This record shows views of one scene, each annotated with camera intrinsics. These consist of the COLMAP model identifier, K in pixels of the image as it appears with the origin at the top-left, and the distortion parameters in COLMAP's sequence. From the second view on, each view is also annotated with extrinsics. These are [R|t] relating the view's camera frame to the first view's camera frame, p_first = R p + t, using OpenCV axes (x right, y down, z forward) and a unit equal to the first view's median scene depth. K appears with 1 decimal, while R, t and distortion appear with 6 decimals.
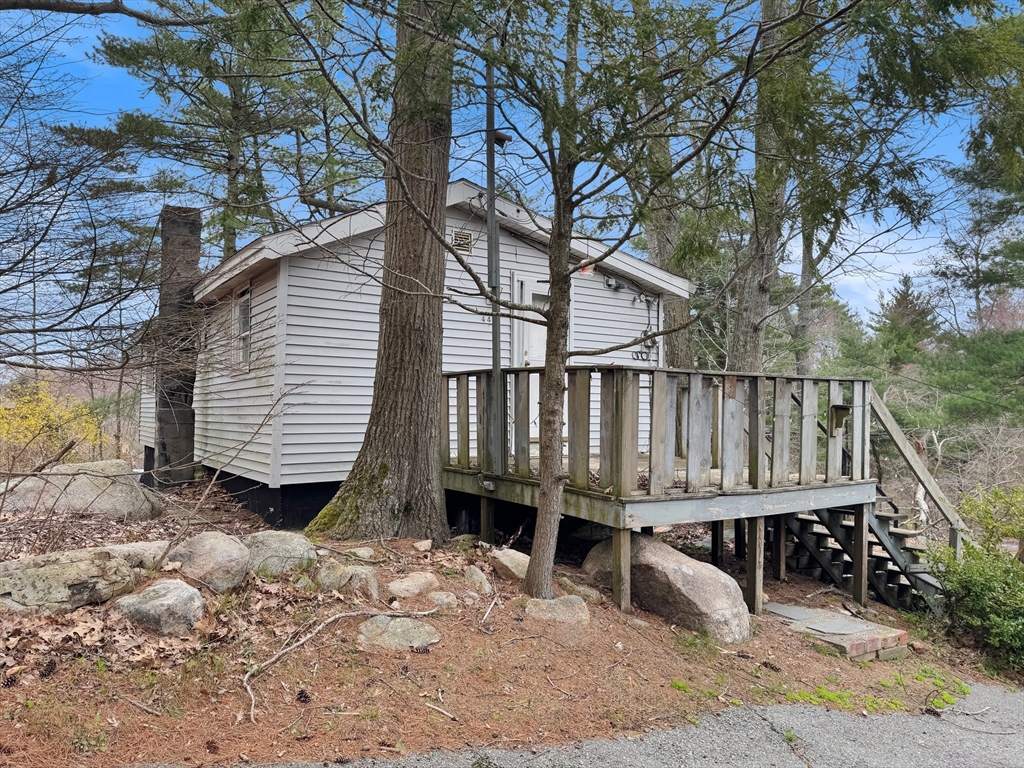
lens RADIAL K [[716.3, 0, 531.9], [0, 716.3, 410.4], [0, 0, 1]] dist [0.081312, -0.123438]
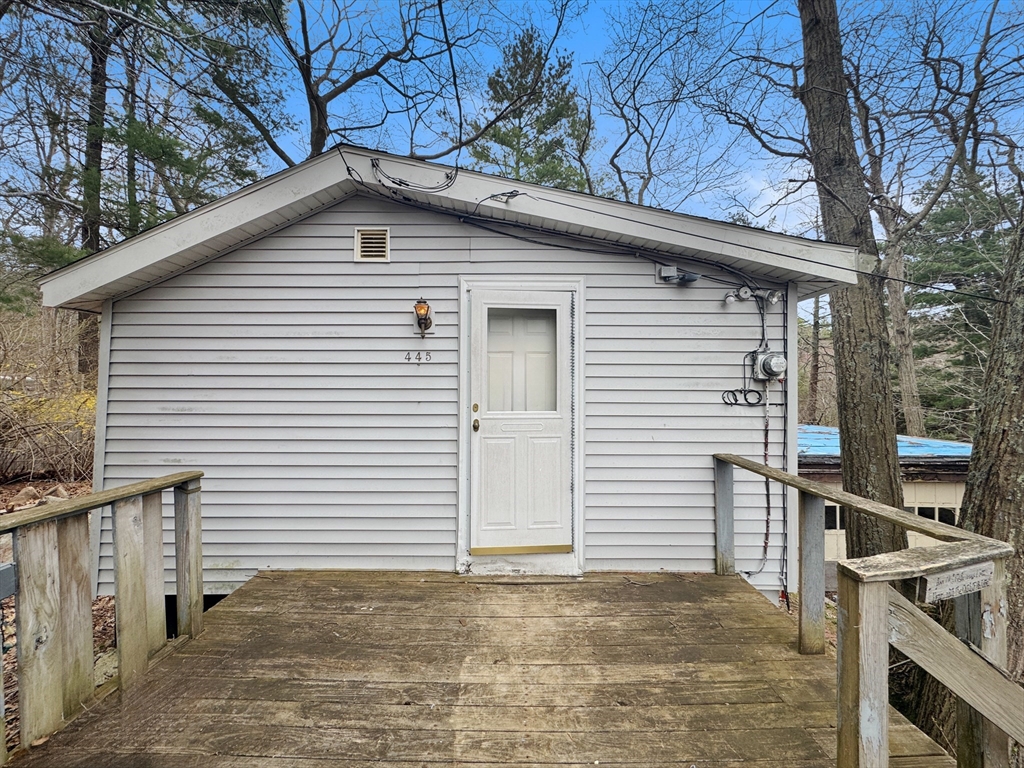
lens RADIAL K [[403.9, 0, 511.6], [0, 403.9, 380.2], [0, 0, 1]] dist [-0.006210, 0.000225]
pose [[0.811703, -0.008396, -0.584010, 0.188342], [0.000368, 0.999904, -0.013864, -0.085384], [0.584070, 0.011038, 0.811628, 0.643916]]
